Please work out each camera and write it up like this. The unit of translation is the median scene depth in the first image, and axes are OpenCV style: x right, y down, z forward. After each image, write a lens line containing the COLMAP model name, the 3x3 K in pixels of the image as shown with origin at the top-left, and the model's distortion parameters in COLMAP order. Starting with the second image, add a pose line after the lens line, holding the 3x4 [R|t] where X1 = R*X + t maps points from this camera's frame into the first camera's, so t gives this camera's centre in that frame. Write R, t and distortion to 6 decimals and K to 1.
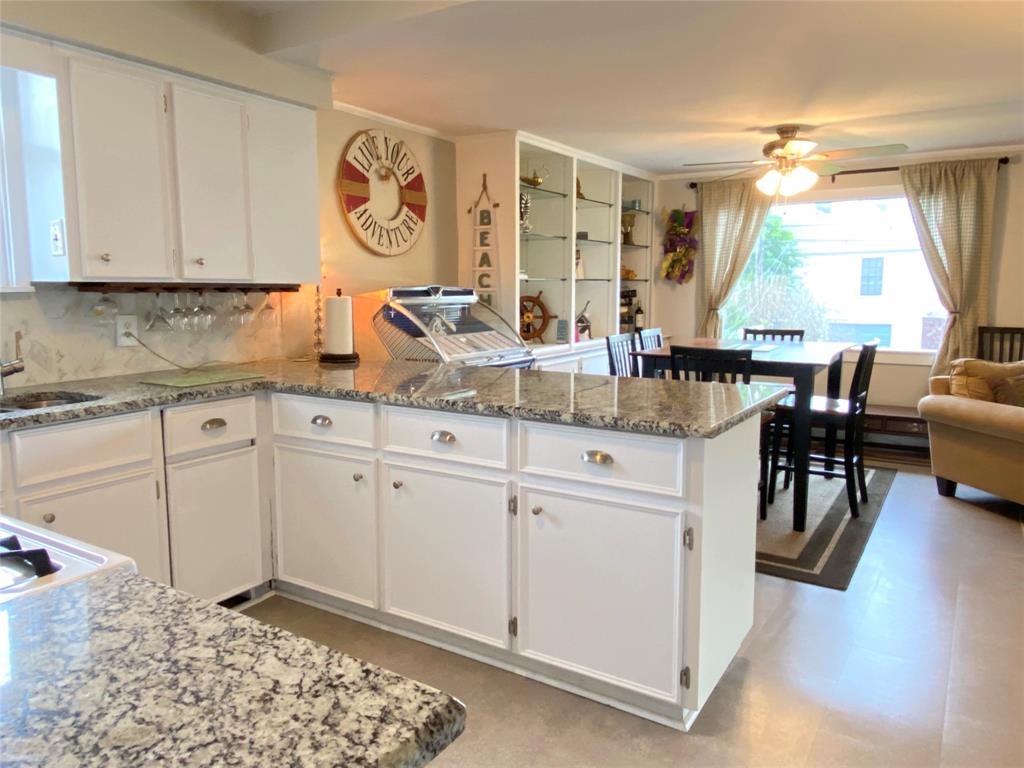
lens RADIAL K [[716.6, 0, 511.2], [0, 716.6, 386.7], [0, 0, 1]] dist [0.045533, -0.035464]
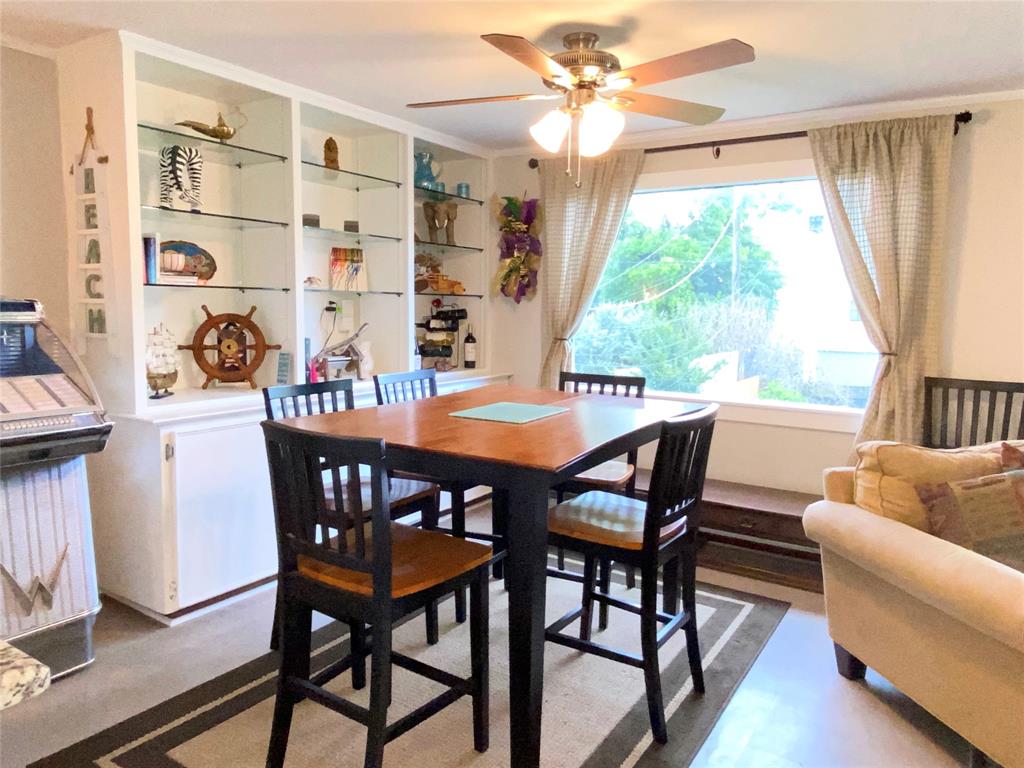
lens RADIAL K [[716.6, 0, 507.4], [0, 716.6, 388.0], [0, 0, 1]] dist [0.045533, -0.035464]
pose [[0.999761, 0.021062, -0.005794, 0.277824], [-0.021191, 0.999503, -0.023340, -0.050399], [0.005299, 0.023457, 0.999711, 0.356328]]
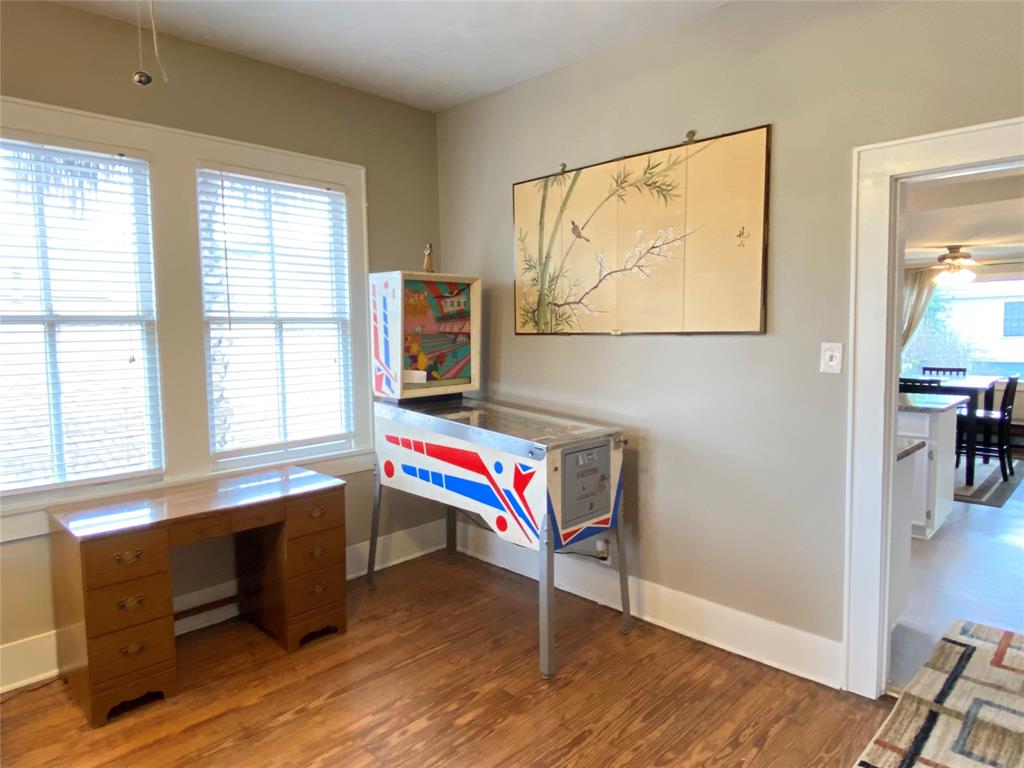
lens RADIAL K [[640.3, 0, 516.5], [0, 640.3, 379.4], [0, 0, 1]] dist [-0.000326, 0.001299]
pose [[0.979843, 0.009103, -0.199560, -0.258533], [-0.020227, 0.998348, -0.053773, 0.037536], [0.198741, 0.056725, 0.978409, -0.522637]]
